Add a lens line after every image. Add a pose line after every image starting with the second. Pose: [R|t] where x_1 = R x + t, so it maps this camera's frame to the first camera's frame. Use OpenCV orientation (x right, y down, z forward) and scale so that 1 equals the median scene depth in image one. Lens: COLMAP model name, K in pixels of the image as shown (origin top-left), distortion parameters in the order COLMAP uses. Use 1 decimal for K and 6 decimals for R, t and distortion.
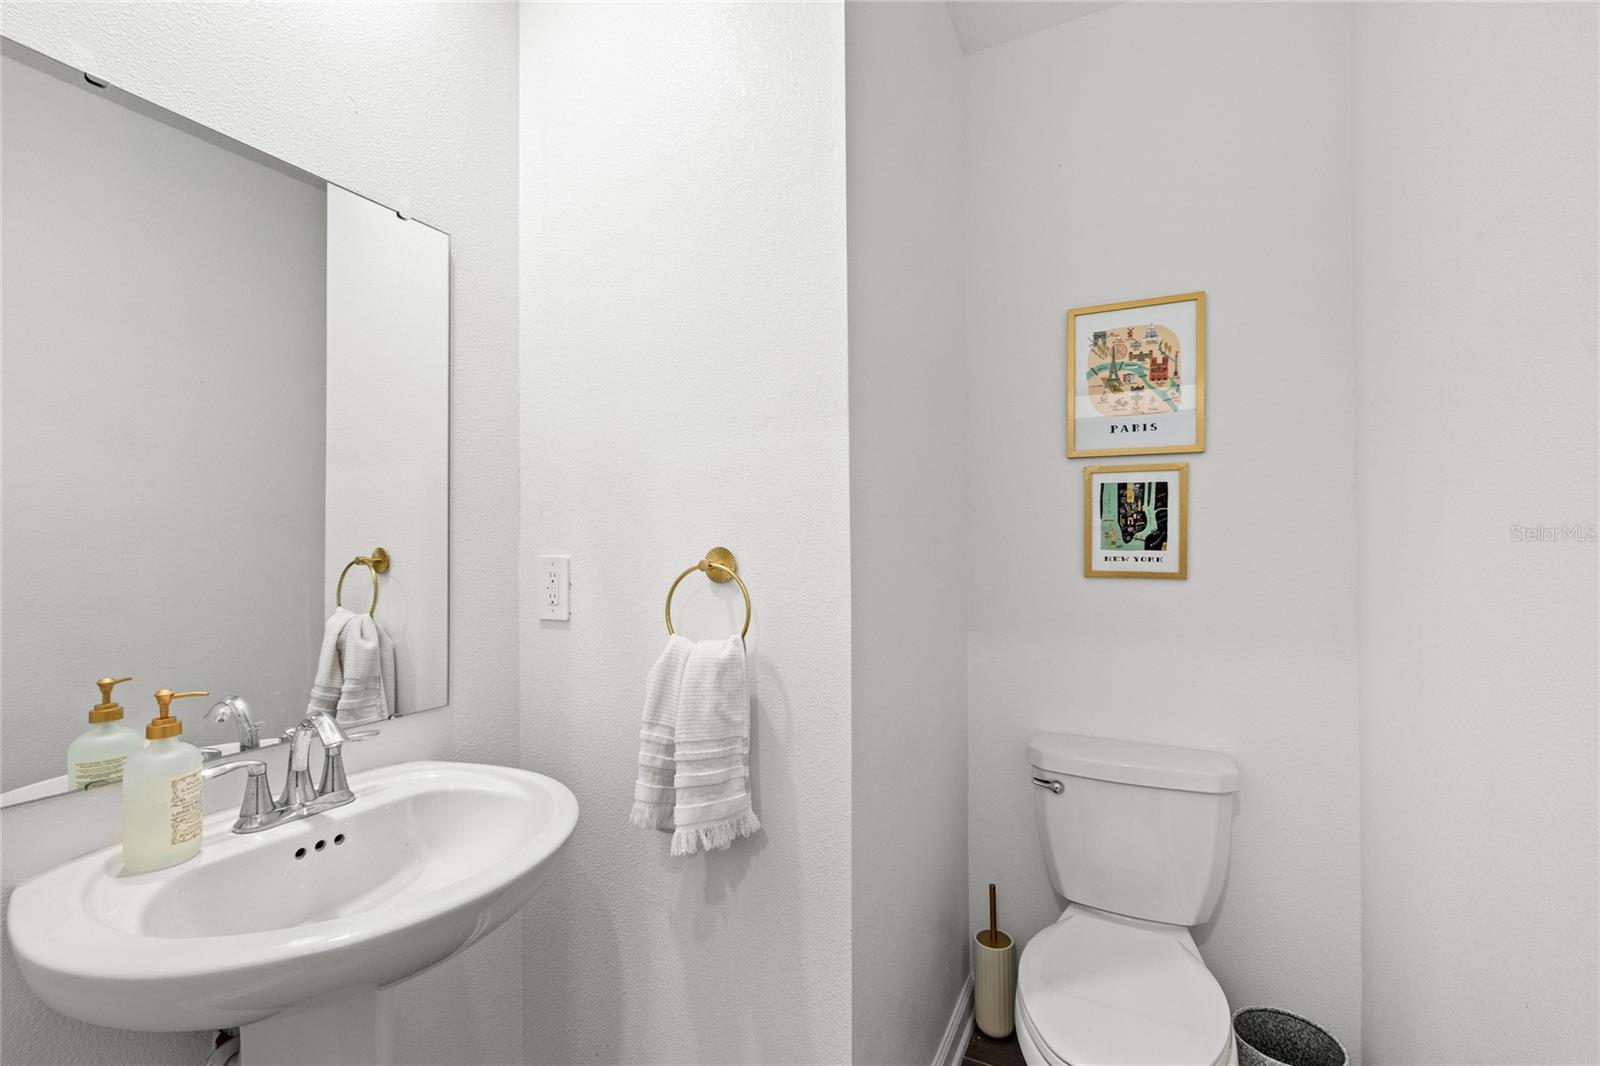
lens RADIAL K [[690.6, 0, 801.6], [0, 690.6, 538.7], [0, 0, 1]] dist [0.000687, -0.000071]
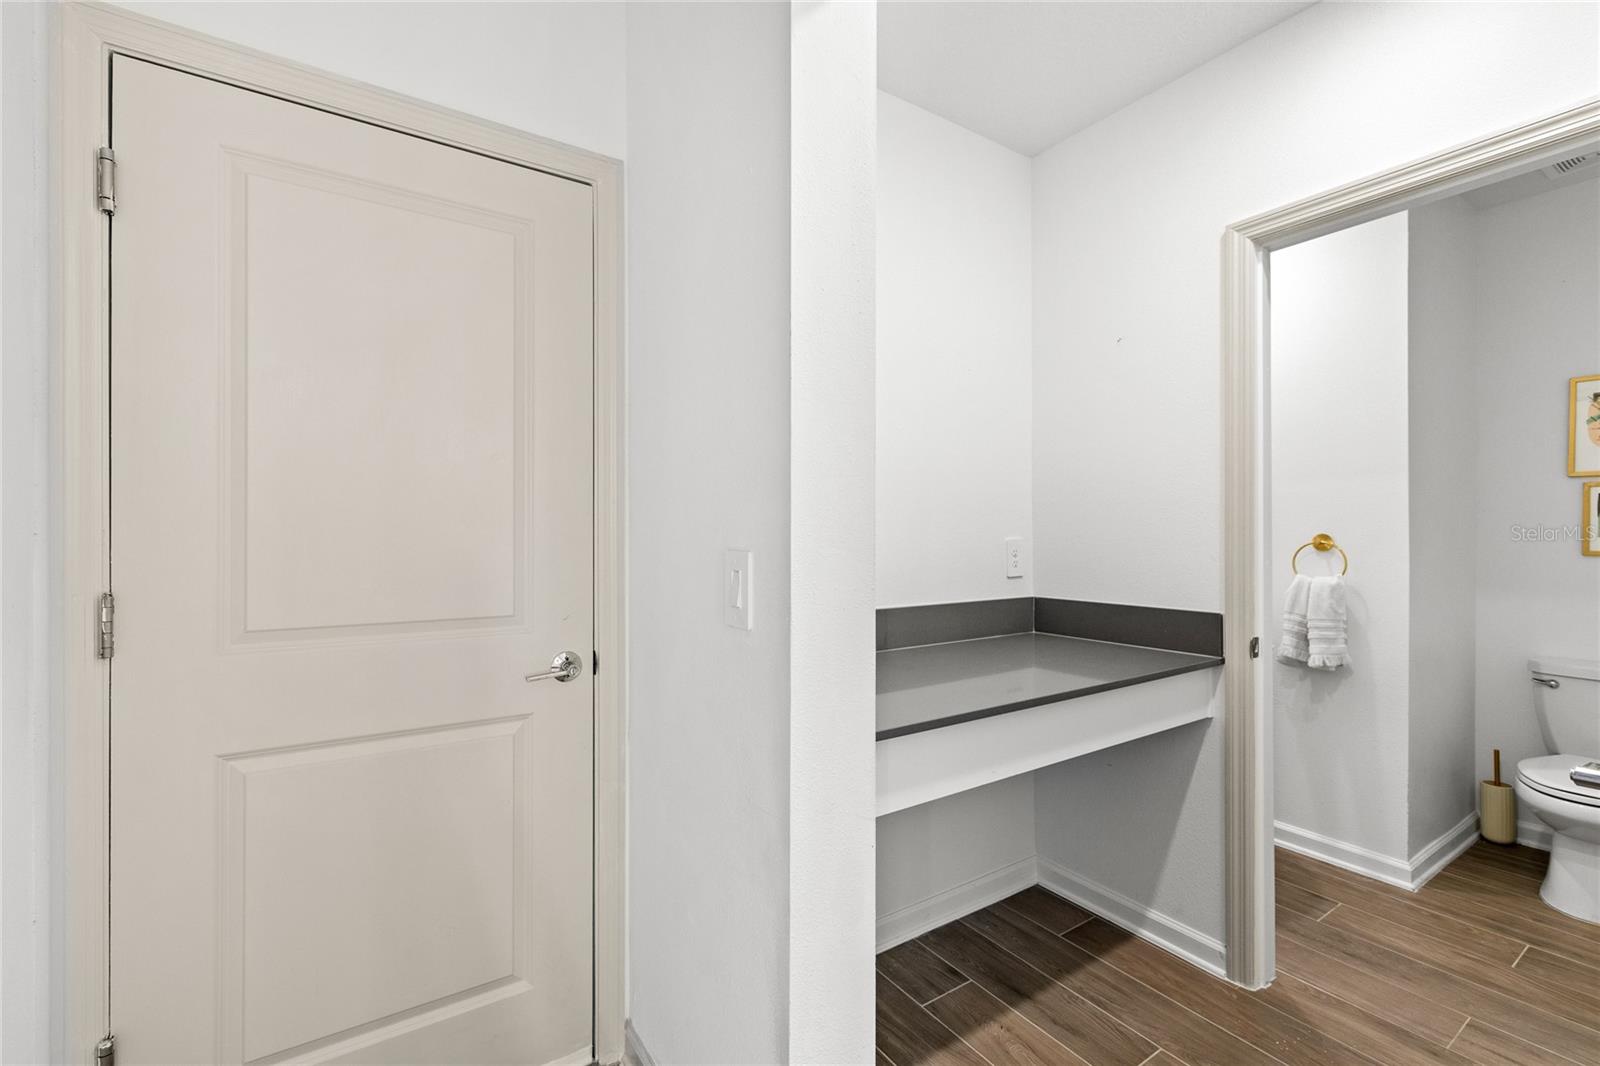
lens RADIAL K [[690.6, 0, 798.2], [0, 690.6, 531.1], [0, 0, 1]] dist [0.000687, -0.000071]
pose [[0.867523, 0.006377, -0.497356, -0.470249], [0.000009, 0.999918, 0.012835, -0.023912], [0.497397, -0.011139, 0.867452, -1.668275]]
